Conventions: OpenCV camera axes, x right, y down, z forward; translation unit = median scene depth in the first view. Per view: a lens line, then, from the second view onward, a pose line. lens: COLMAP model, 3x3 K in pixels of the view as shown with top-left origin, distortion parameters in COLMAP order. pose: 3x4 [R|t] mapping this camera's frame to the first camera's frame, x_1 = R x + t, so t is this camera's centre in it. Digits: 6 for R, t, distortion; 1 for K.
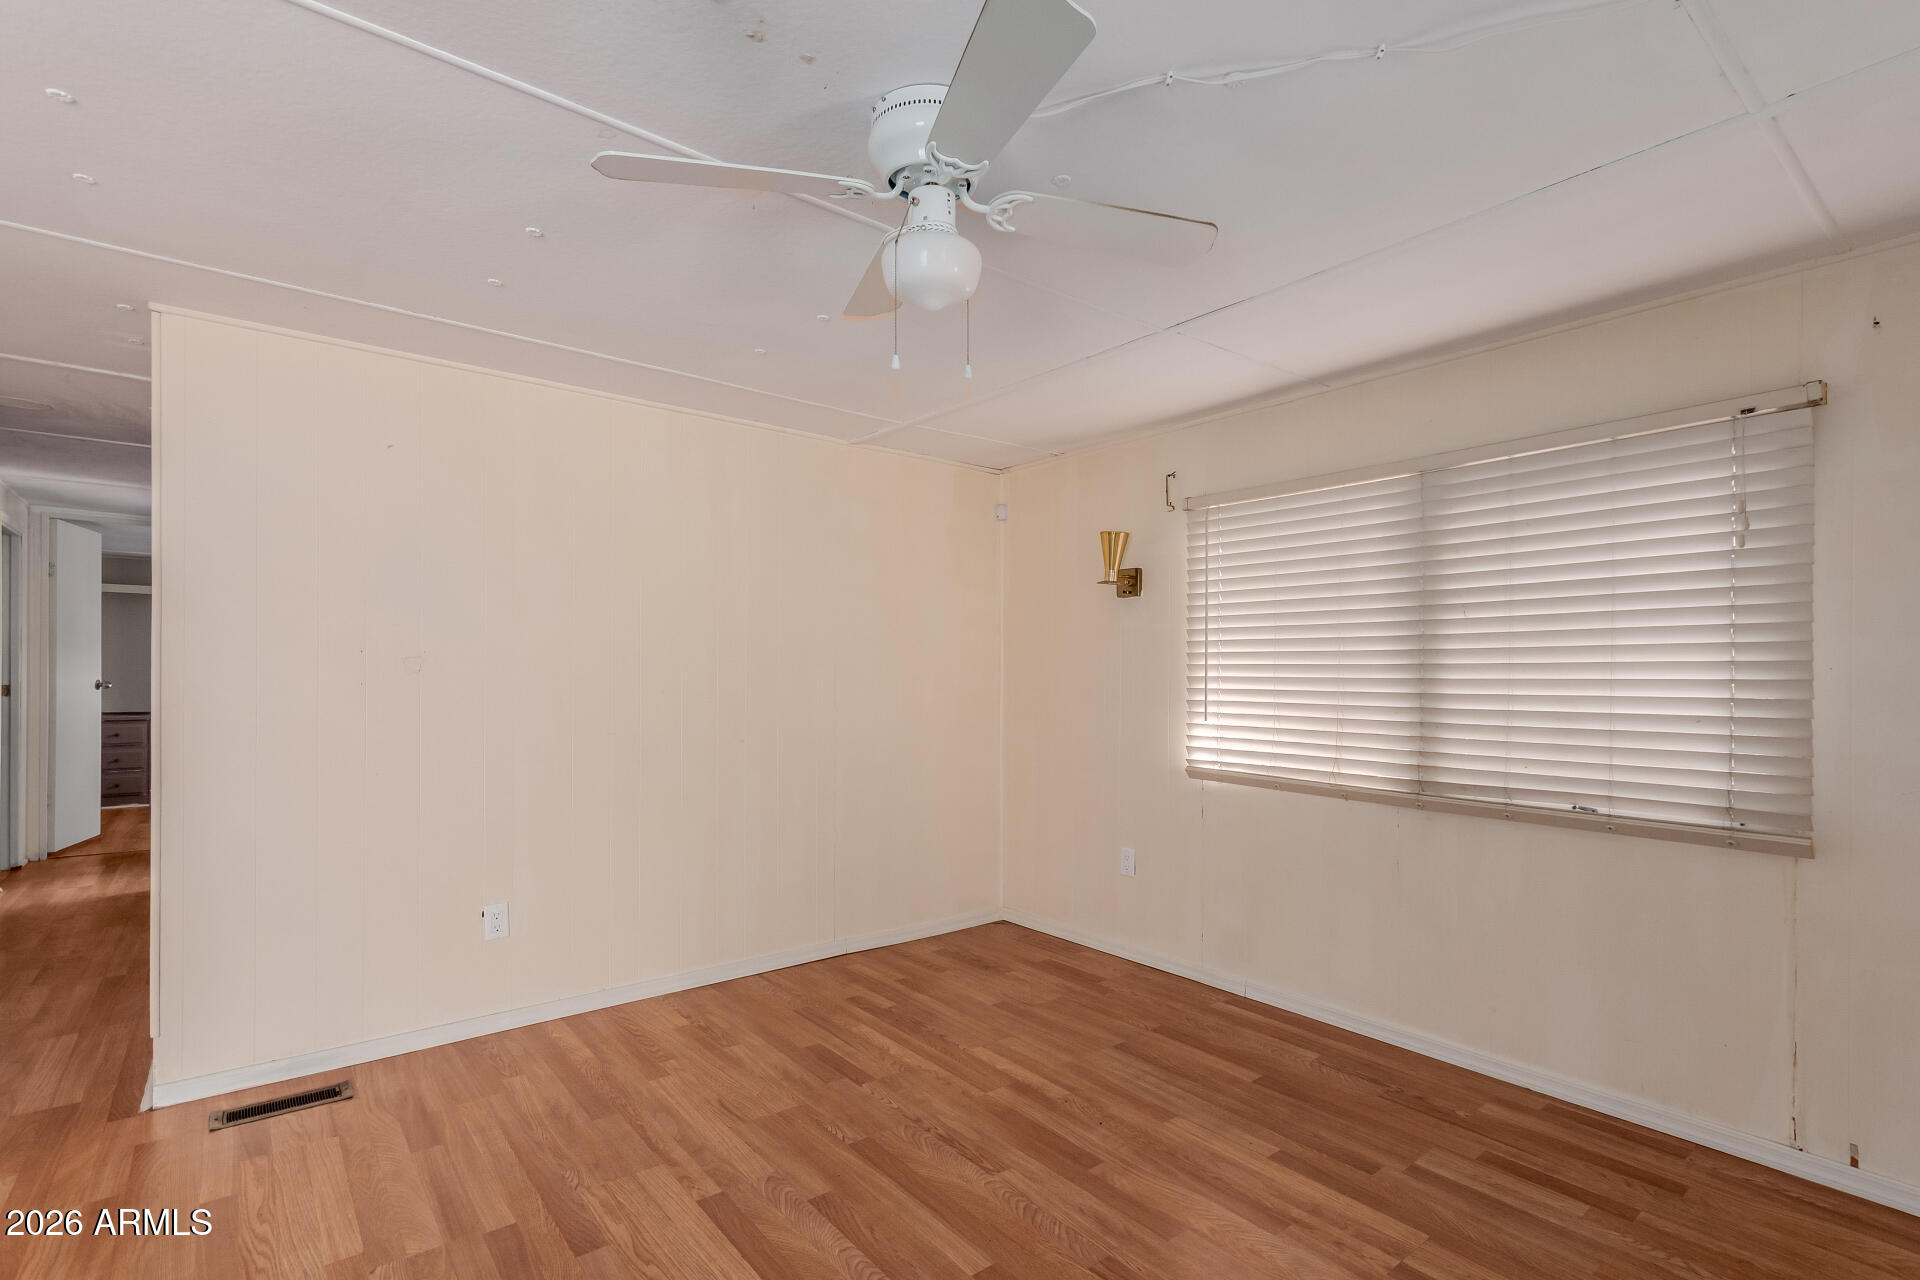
lens RADIAL K [[910.7, 0, 960.1], [0, 910.7, 682.3], [0, 0, 1]] dist [0.008981, -0.000070]
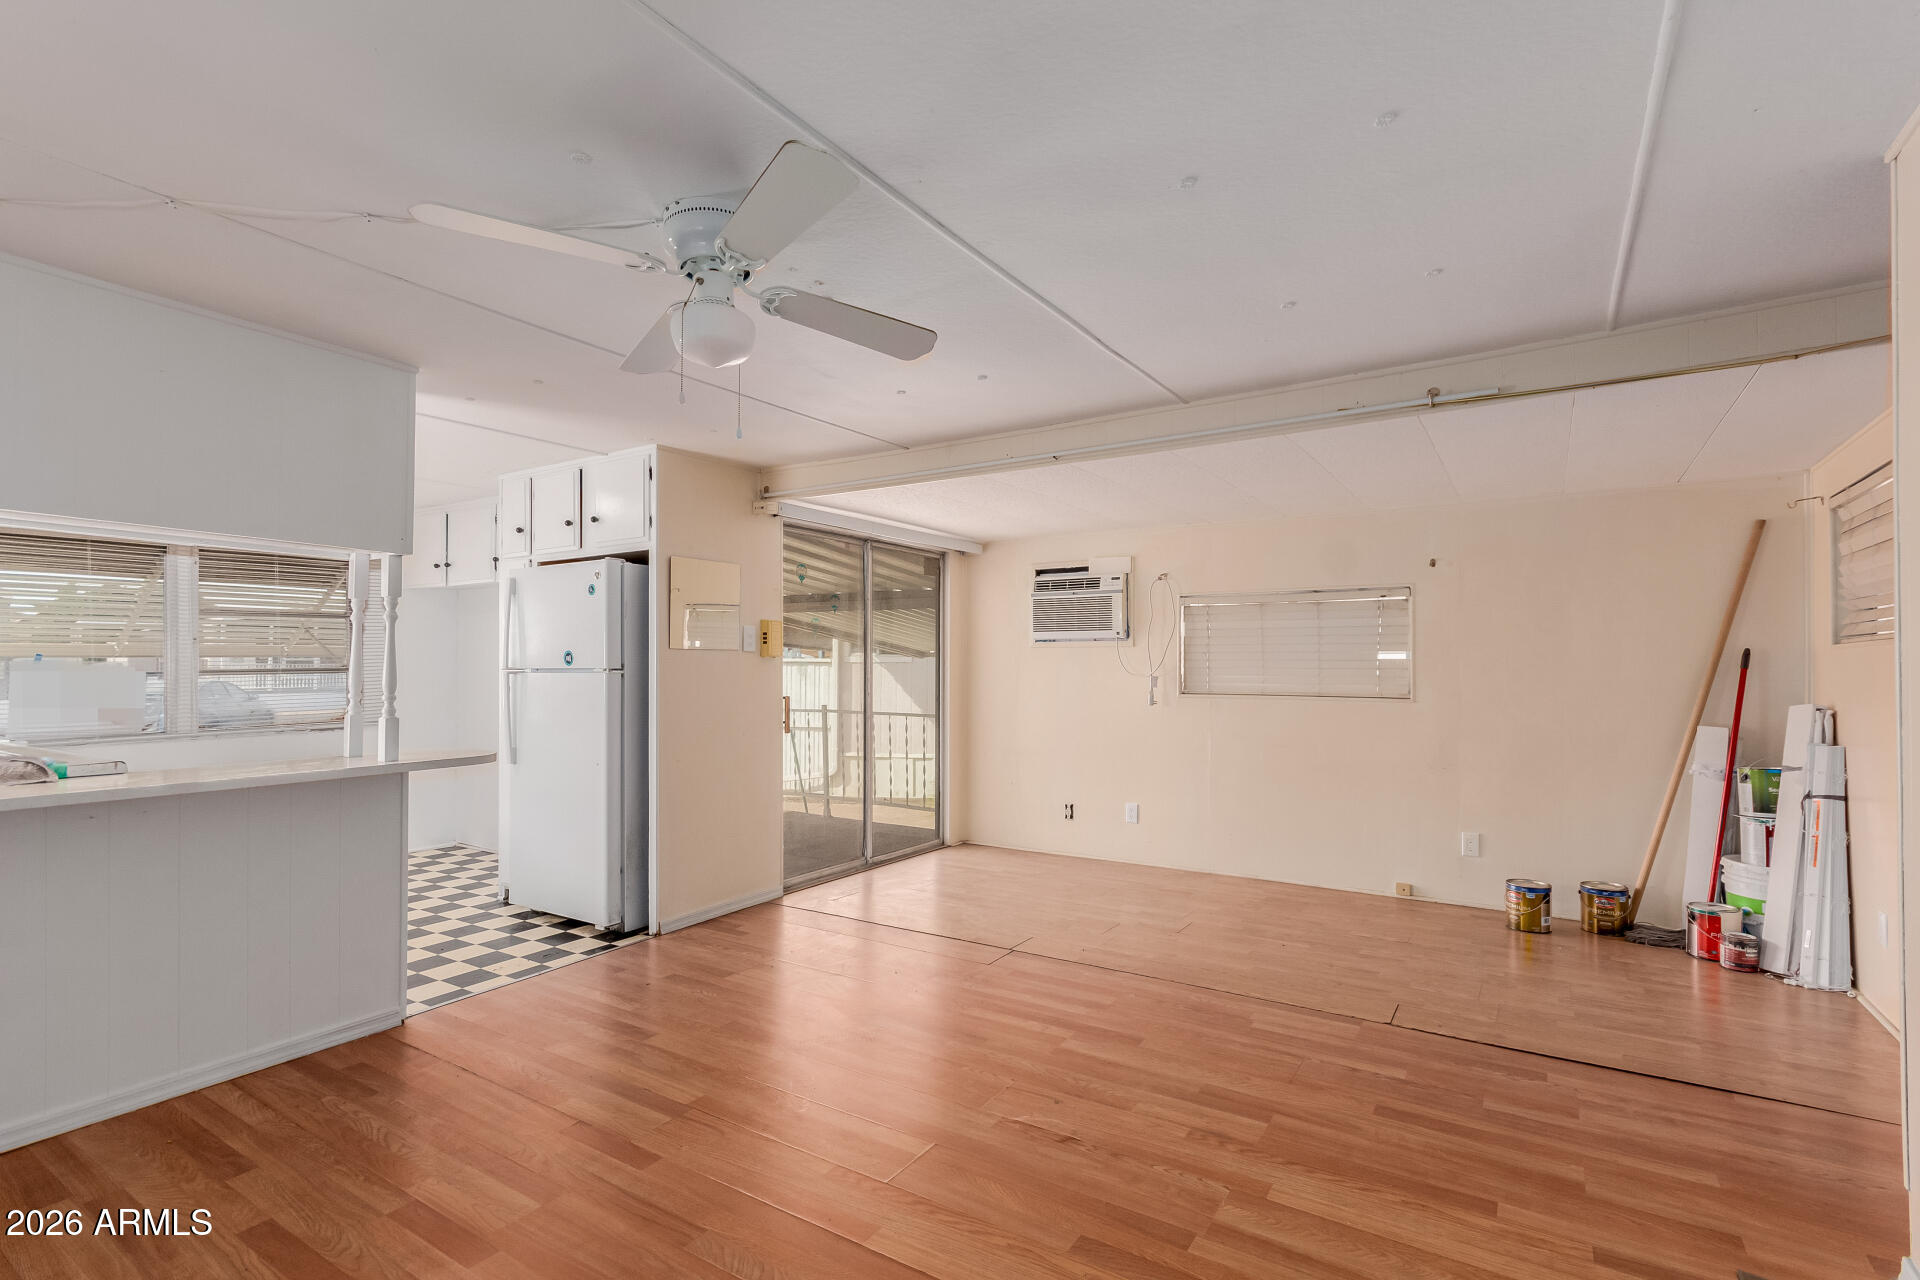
lens RADIAL K [[899.0, 0, 968.1], [0, 899.0, 661.3], [0, 0, 1]] dist [-0.000304, 0.001370]
pose [[-0.948737, -0.006471, -0.316000, 0.016026], [-0.006557, 0.999978, -0.000791, -0.008563], [0.315998, 0.001321, -0.948759, 1.301456]]
